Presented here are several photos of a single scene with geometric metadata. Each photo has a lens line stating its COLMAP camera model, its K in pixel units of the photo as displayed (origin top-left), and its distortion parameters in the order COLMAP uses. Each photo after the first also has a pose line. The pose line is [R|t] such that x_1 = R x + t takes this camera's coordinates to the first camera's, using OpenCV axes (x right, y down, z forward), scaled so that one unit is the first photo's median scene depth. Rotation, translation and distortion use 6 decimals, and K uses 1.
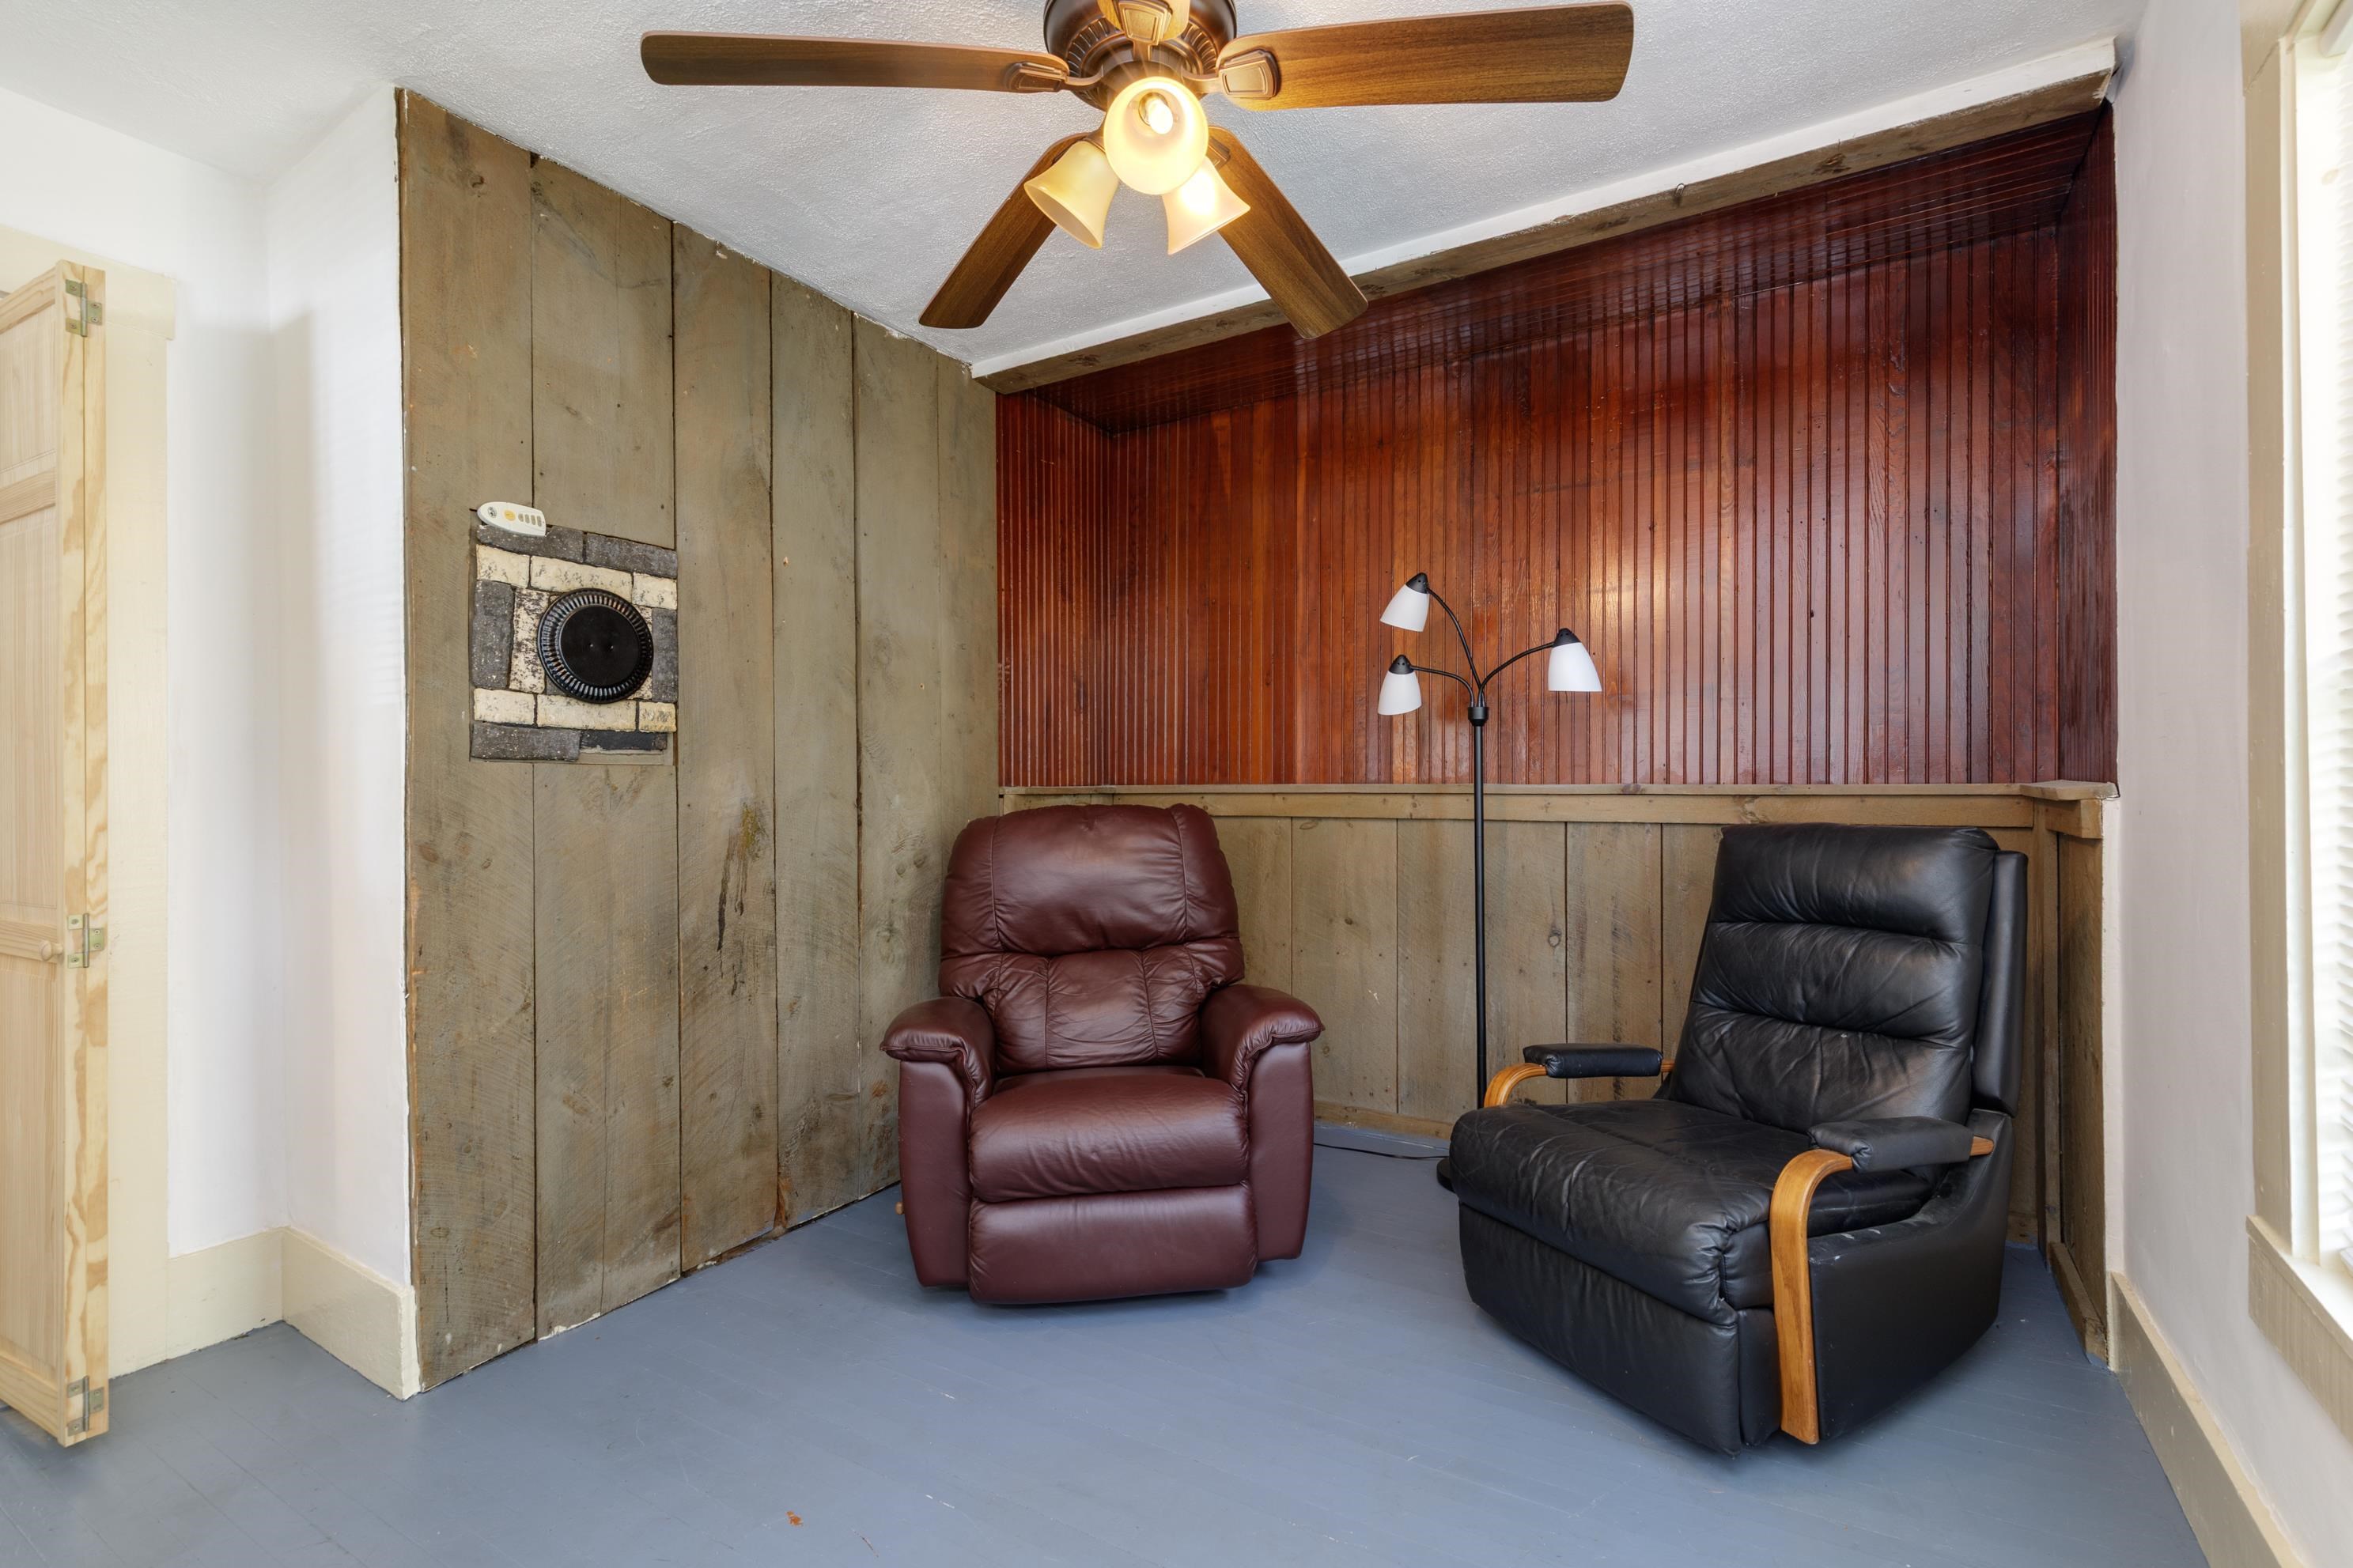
lens RADIAL K [[1080.5, 0, 1225.7], [0, 1080.5, 786.2], [0, 0, 1]] dist [0.007281, -0.000863]
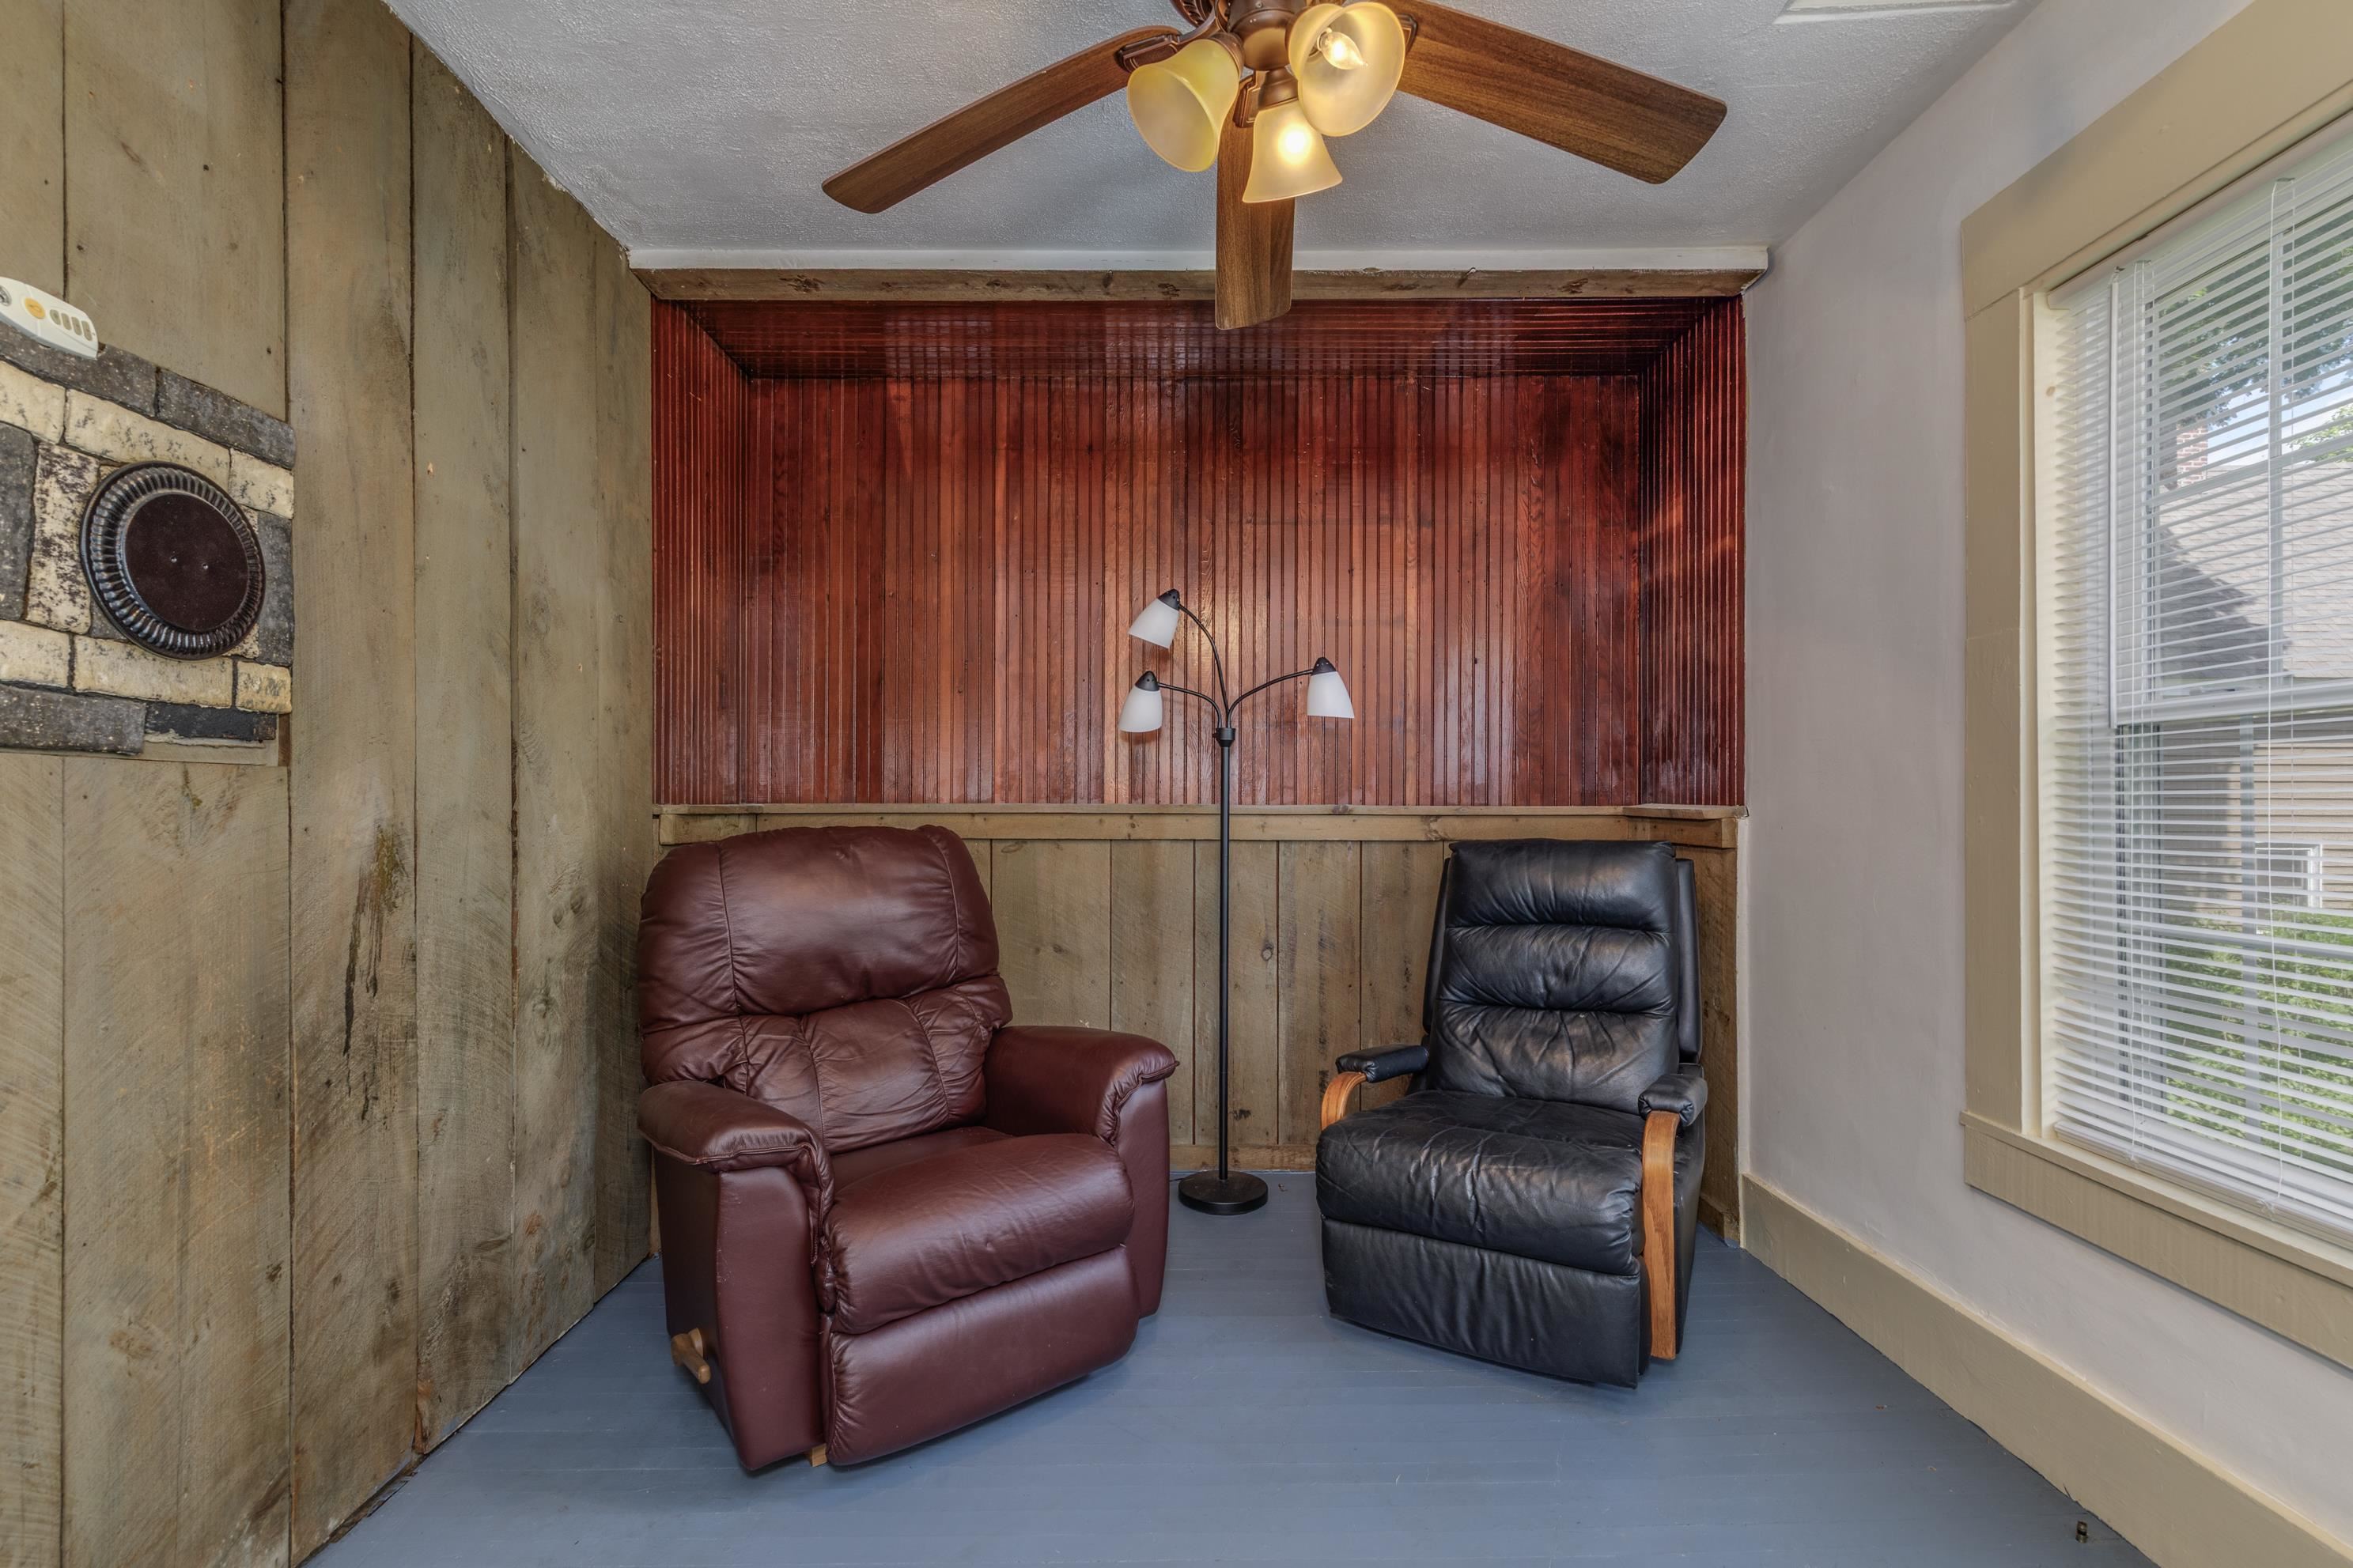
lens RADIAL K [[1080.5, 0, 1185.6], [0, 1080.5, 807.5], [0, 0, 1]] dist [0.007281, -0.000863]
pose [[0.854216, 0.004355, 0.519900, -0.384495], [-0.003632, 0.999991, -0.002409, 0.004342], [-0.519905, 0.000170, 0.854224, 0.187305]]
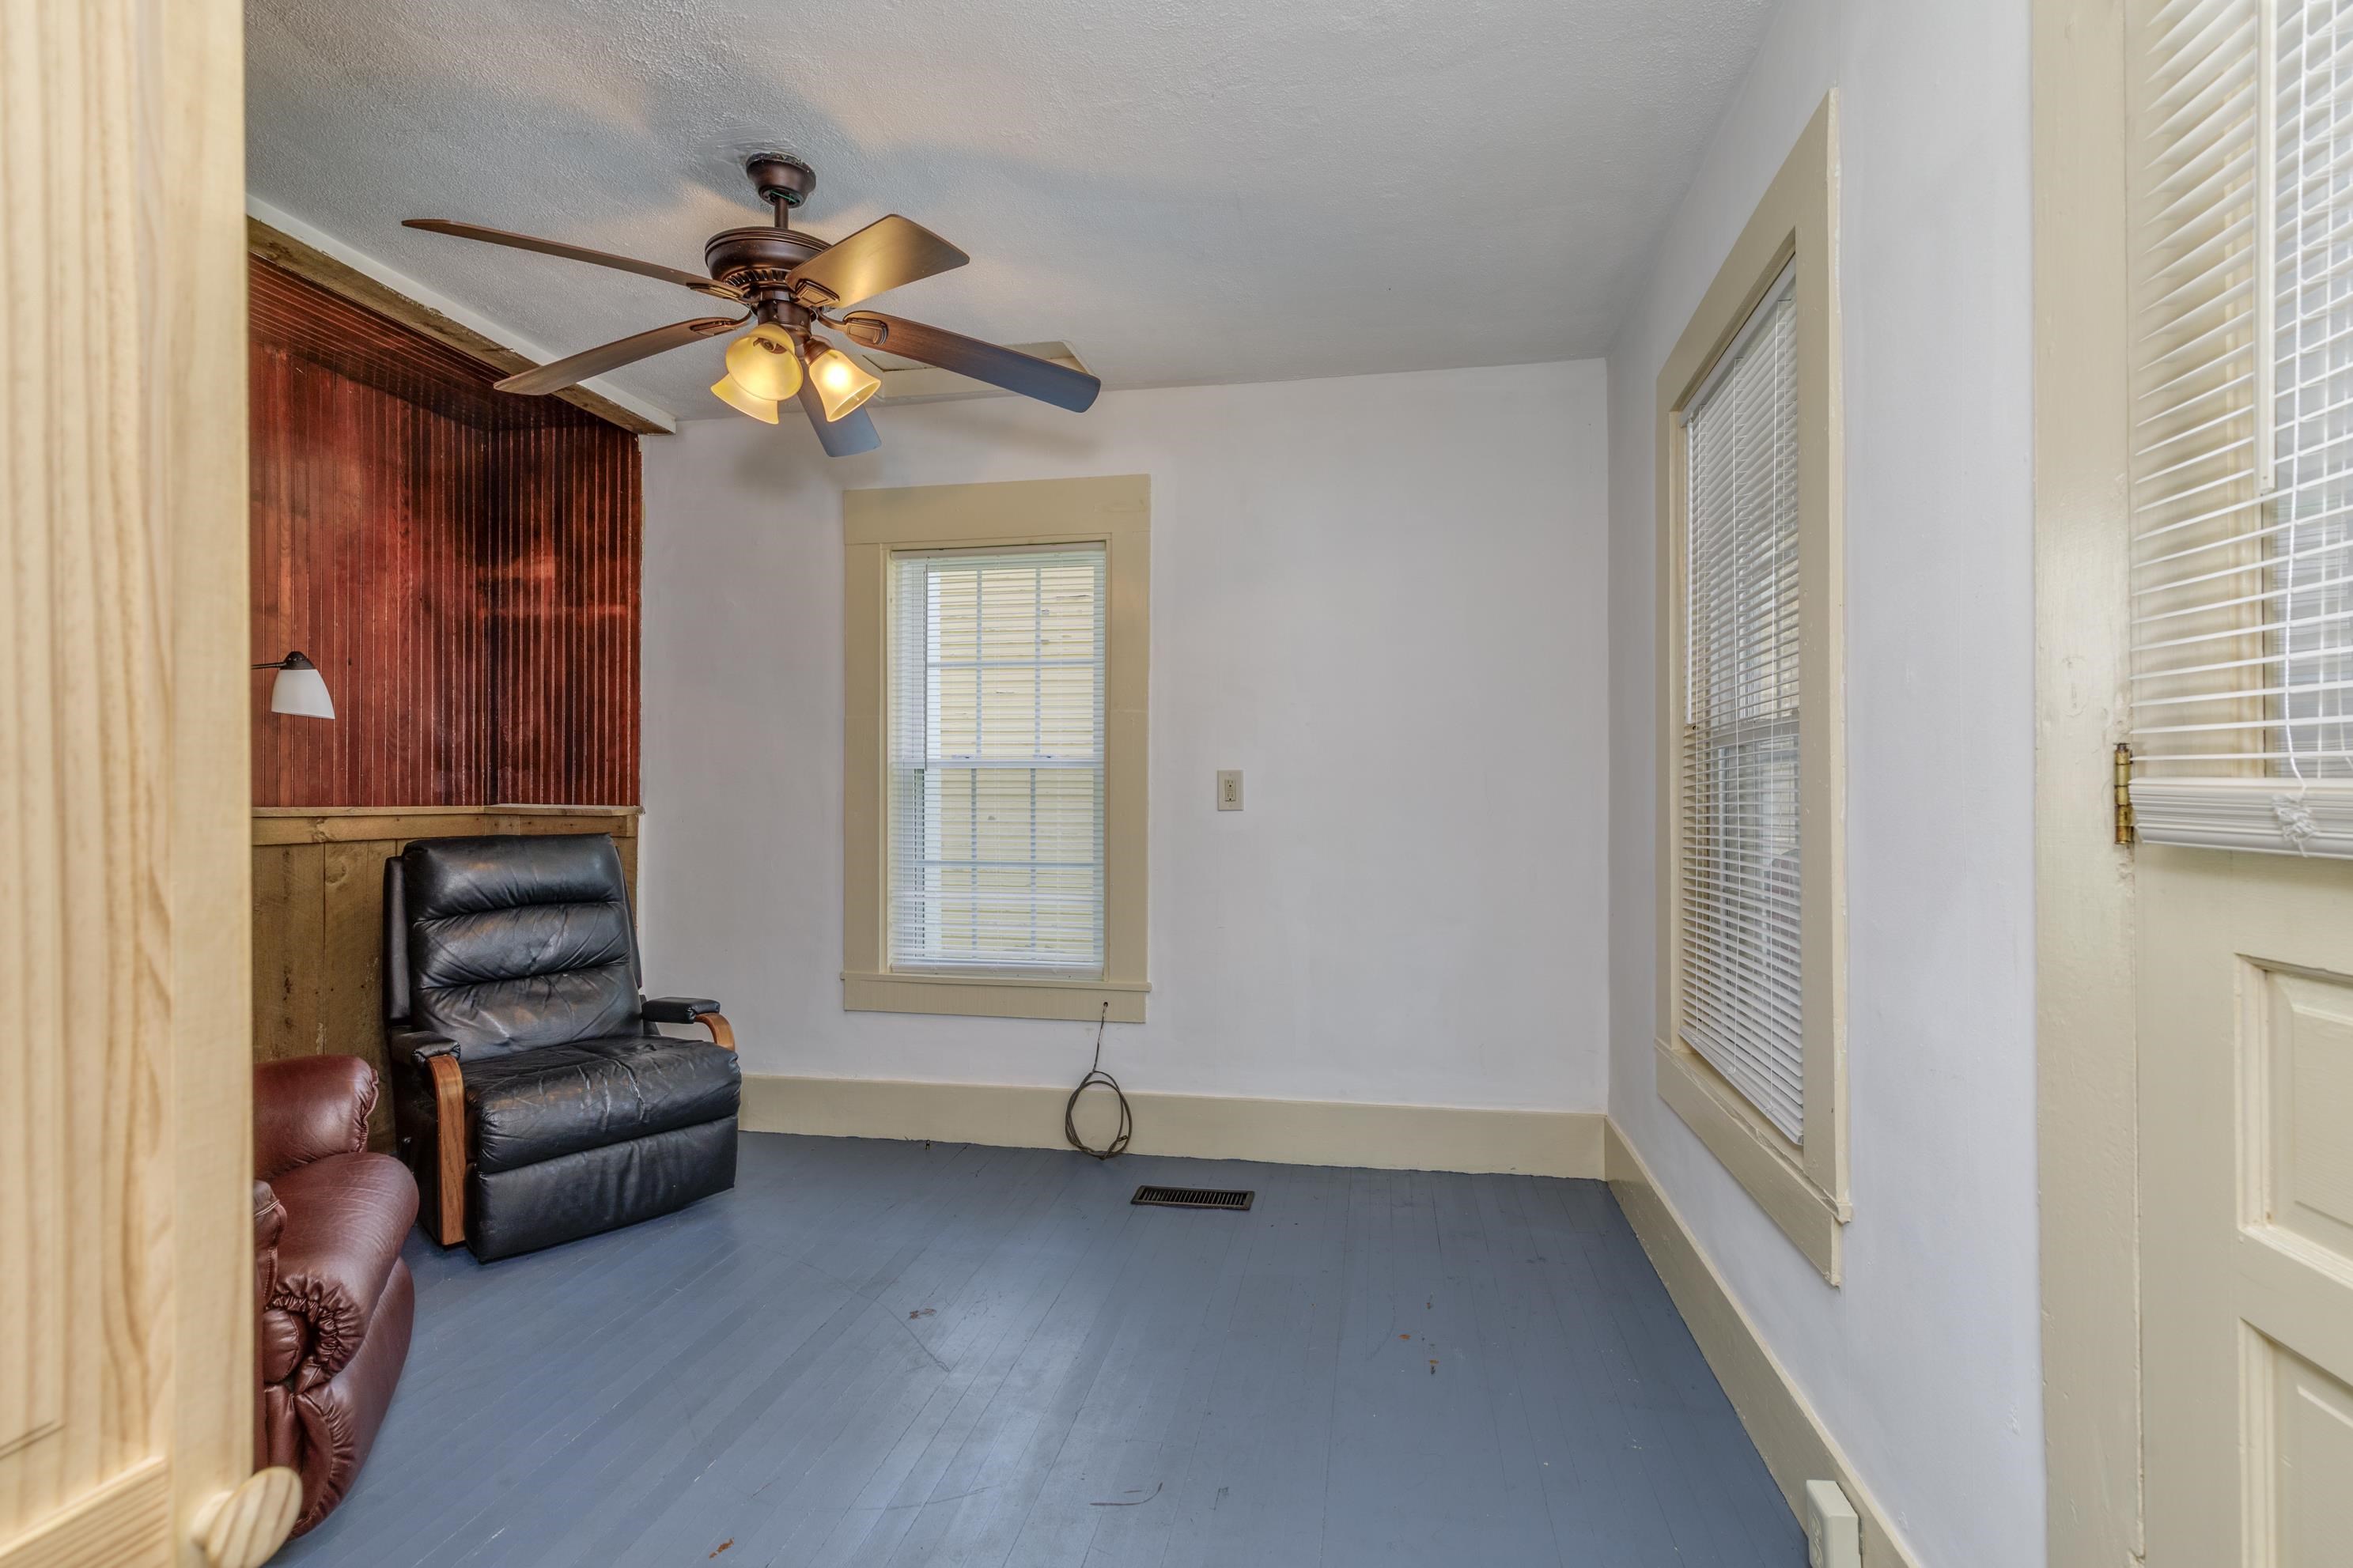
lens RADIAL K [[1080.5, 0, 1175.6], [0, 1080.5, 799.1], [0, 0, 1]] dist [0.007281, -0.000863]
pose [[-0.355060, 0.001052, 0.934843, -1.006362], [0.001484, 0.999999, -0.000562, -0.009243], [-0.934842, 0.001188, -0.355061, 0.664413]]
